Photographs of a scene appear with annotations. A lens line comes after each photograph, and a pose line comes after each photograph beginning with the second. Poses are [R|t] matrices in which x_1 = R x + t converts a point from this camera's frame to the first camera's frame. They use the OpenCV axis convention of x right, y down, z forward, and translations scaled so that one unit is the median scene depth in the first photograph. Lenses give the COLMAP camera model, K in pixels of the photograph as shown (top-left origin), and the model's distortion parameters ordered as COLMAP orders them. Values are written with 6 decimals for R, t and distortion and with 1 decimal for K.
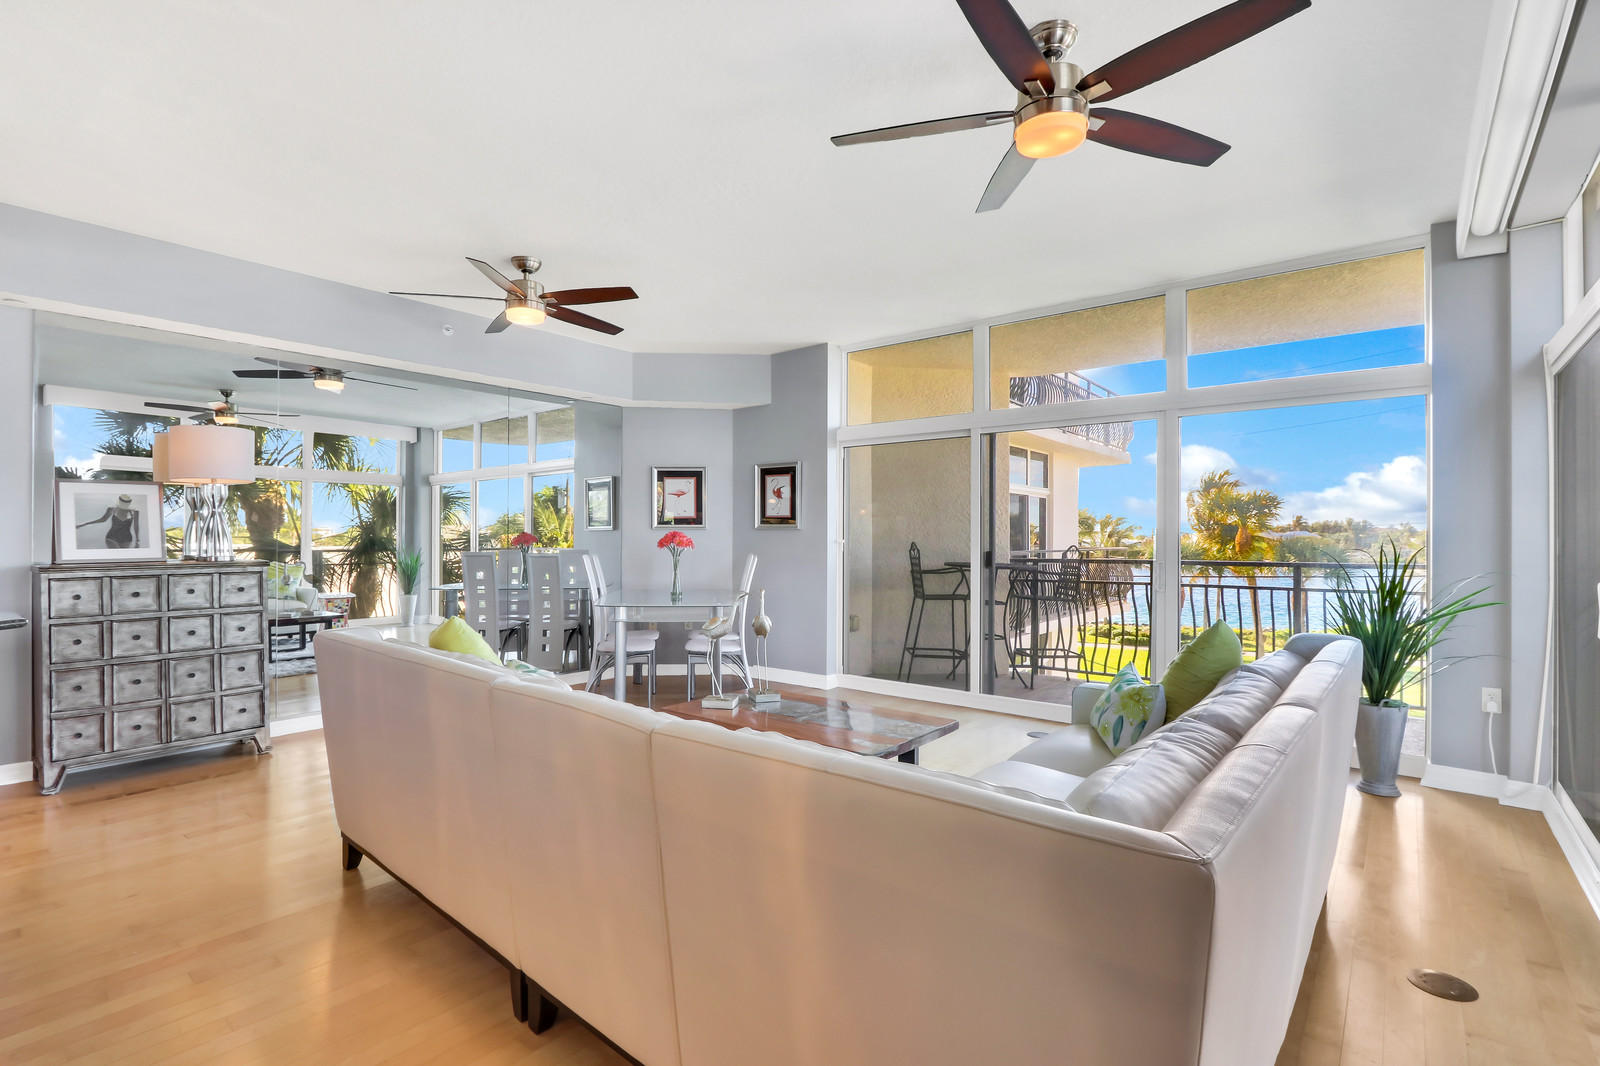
lens RADIAL K [[765.8, 0, 802.9], [0, 765.8, 540.2], [0, 0, 1]] dist [-0.010342, 0.000048]
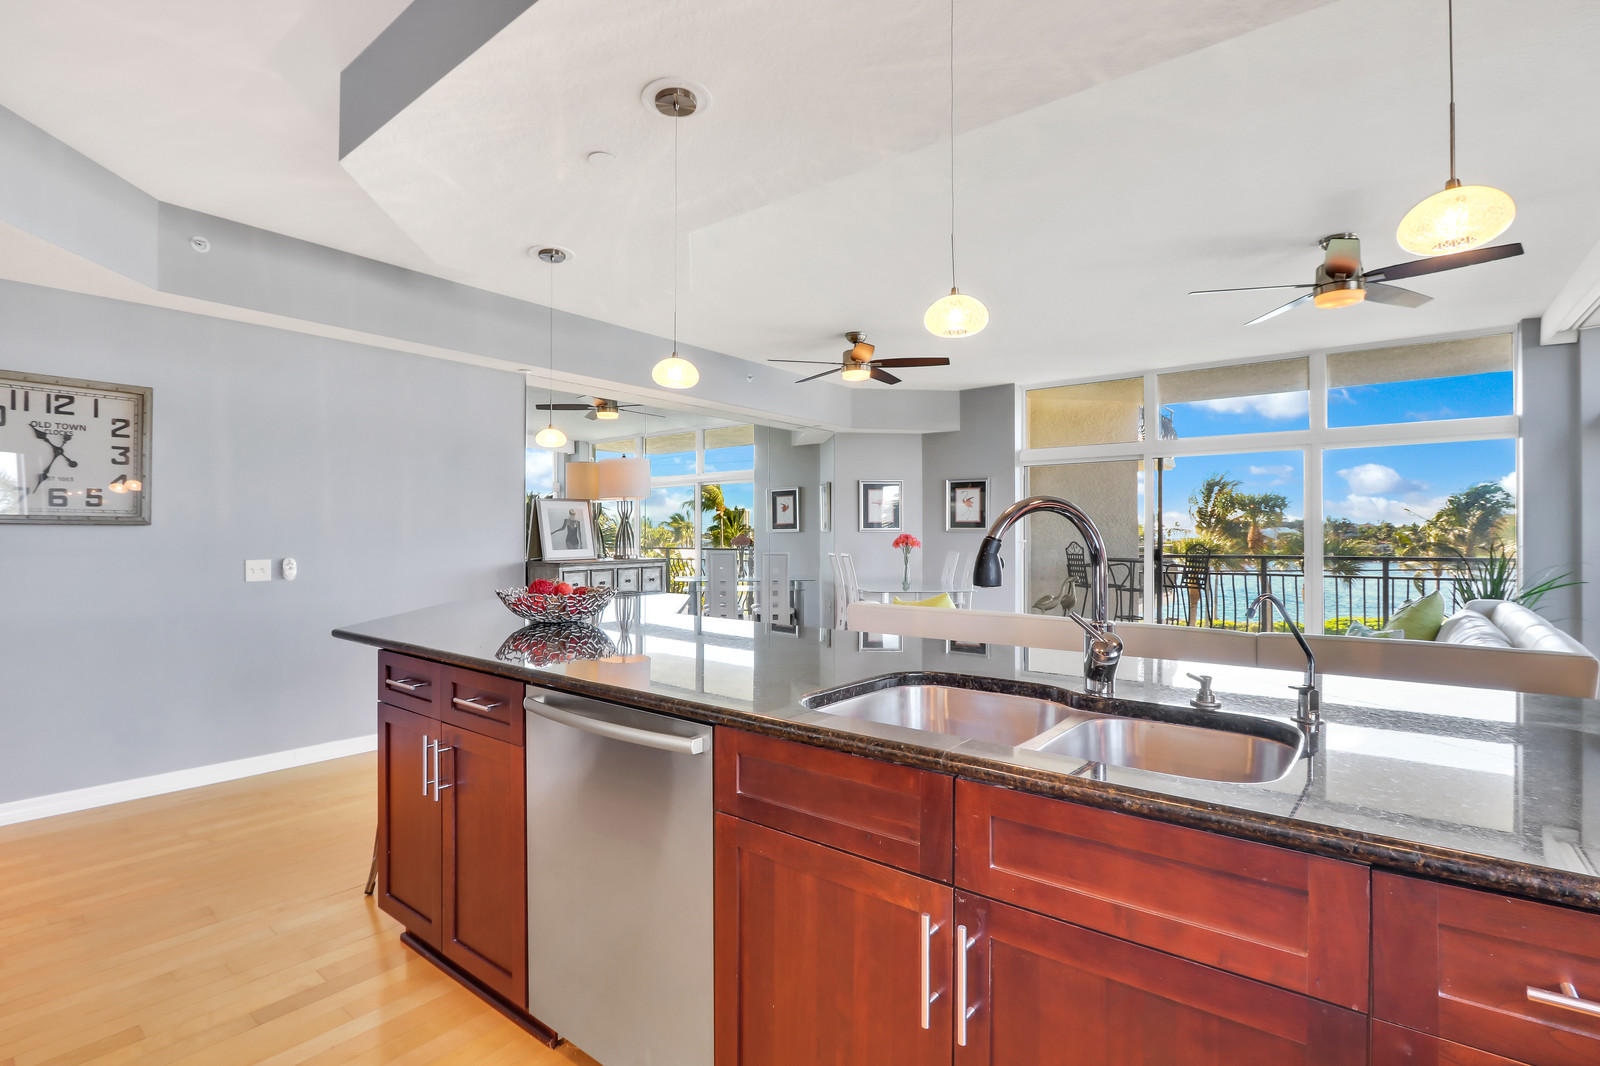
lens RADIAL K [[765.8, 0, 793.6], [0, 765.8, 538.3], [0, 0, 1]] dist [-0.010342, 0.000048]
pose [[0.999868, -0.002435, 0.016068, -0.365350], [0.002400, 0.999995, 0.002194, -0.007308], [-0.016074, -0.002156, 0.999868, -0.261135]]
